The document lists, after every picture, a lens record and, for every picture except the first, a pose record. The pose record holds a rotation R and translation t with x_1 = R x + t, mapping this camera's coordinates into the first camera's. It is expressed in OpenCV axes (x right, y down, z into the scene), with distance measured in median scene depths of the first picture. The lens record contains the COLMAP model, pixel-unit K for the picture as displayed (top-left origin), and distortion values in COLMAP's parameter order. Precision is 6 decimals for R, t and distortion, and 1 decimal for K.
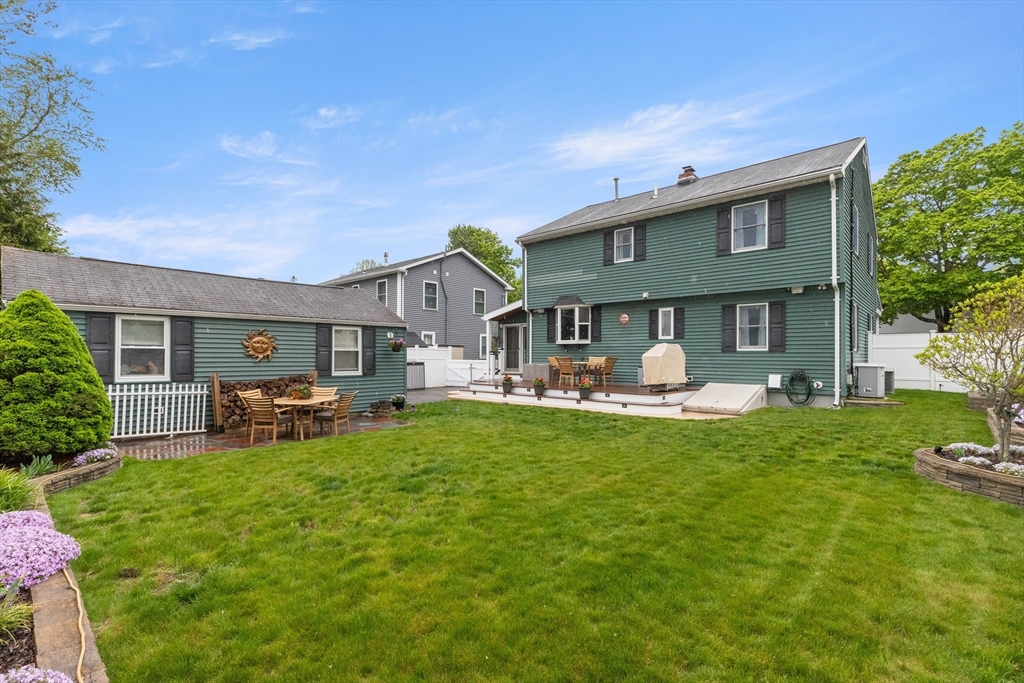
lens RADIAL K [[459.8, 0, 512.9], [0, 459.8, 355.7], [0, 0, 1]] dist [0.000823, 0.000039]
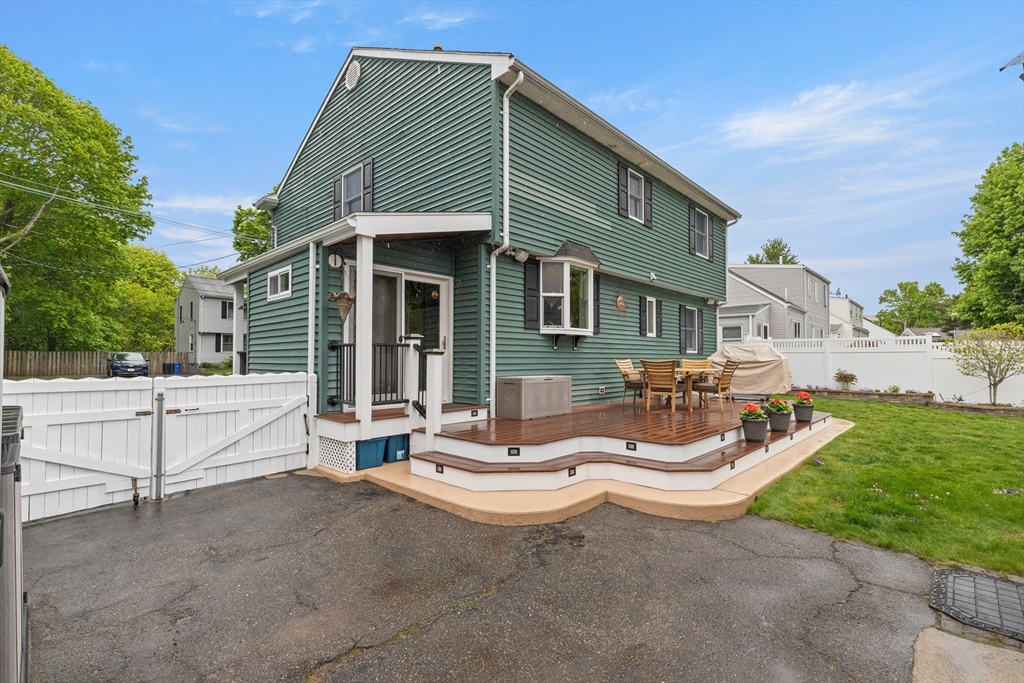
lens RADIAL K [[462.0, 0, 514.2], [0, 462.0, 335.2], [0, 0, 1]] dist [0.001321, 0.000123]
pose [[0.024609, 0.048678, 0.998511, -0.448571], [0.000154, 0.998814, -0.048696, 0.000114], [-0.999697, 0.001352, 0.024572, 1.178220]]
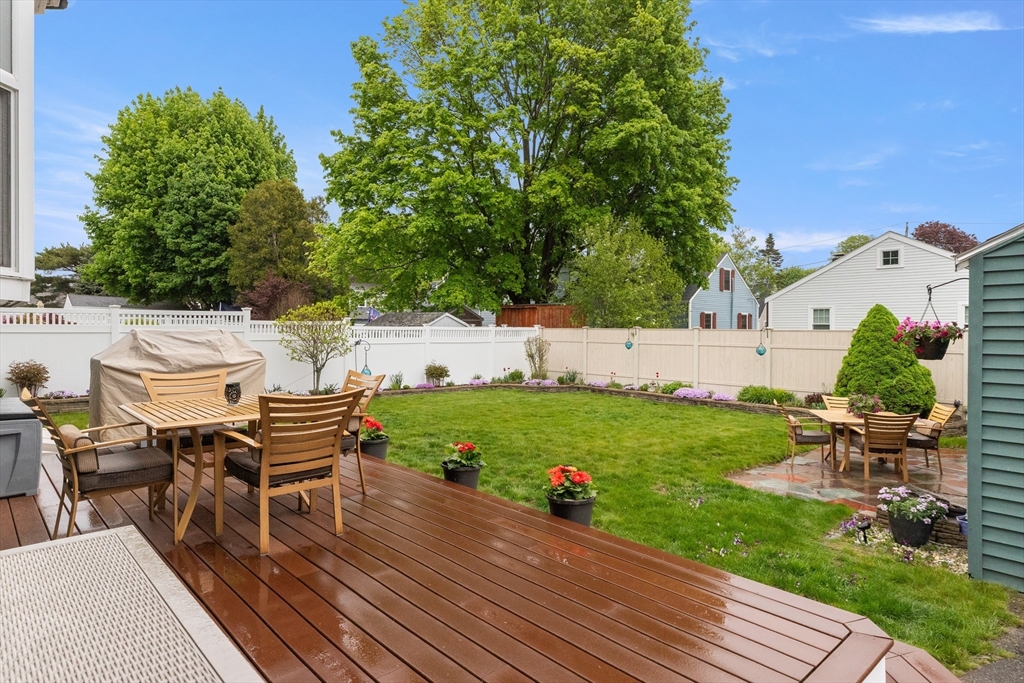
lens RADIAL K [[589.8, 0, 512.4], [0, 589.8, 325.2], [0, 0, 1]] dist [0.004679, 0.001544]
pose [[-0.995316, -0.004995, 0.096550, -0.005999], [-0.005118, 0.999986, -0.001030, -0.023919], [-0.096544, -0.001519, -0.995328, 1.248756]]
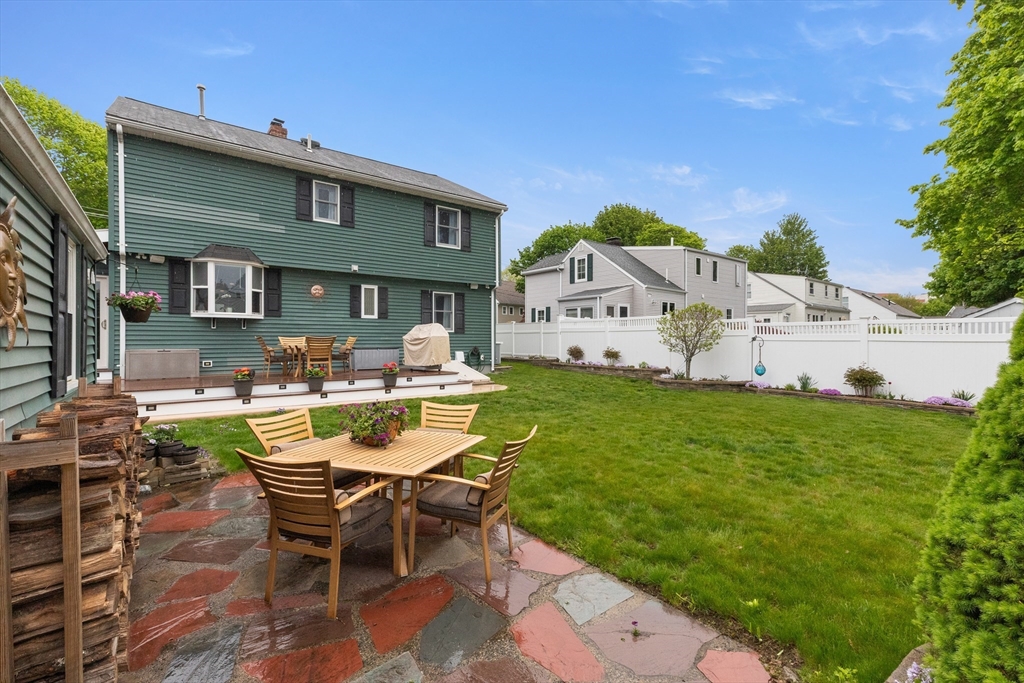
lens RADIAL K [[446.8, 0, 512.0], [0, 446.8, 341.5], [0, 0, 1]] dist [0.001132, 0.000152]
pose [[0.175345, -0.005829, 0.984490, -0.500688], [0.001177, 0.999983, 0.005711, 0.006311], [-0.984506, 0.000157, 0.175349, 0.534875]]
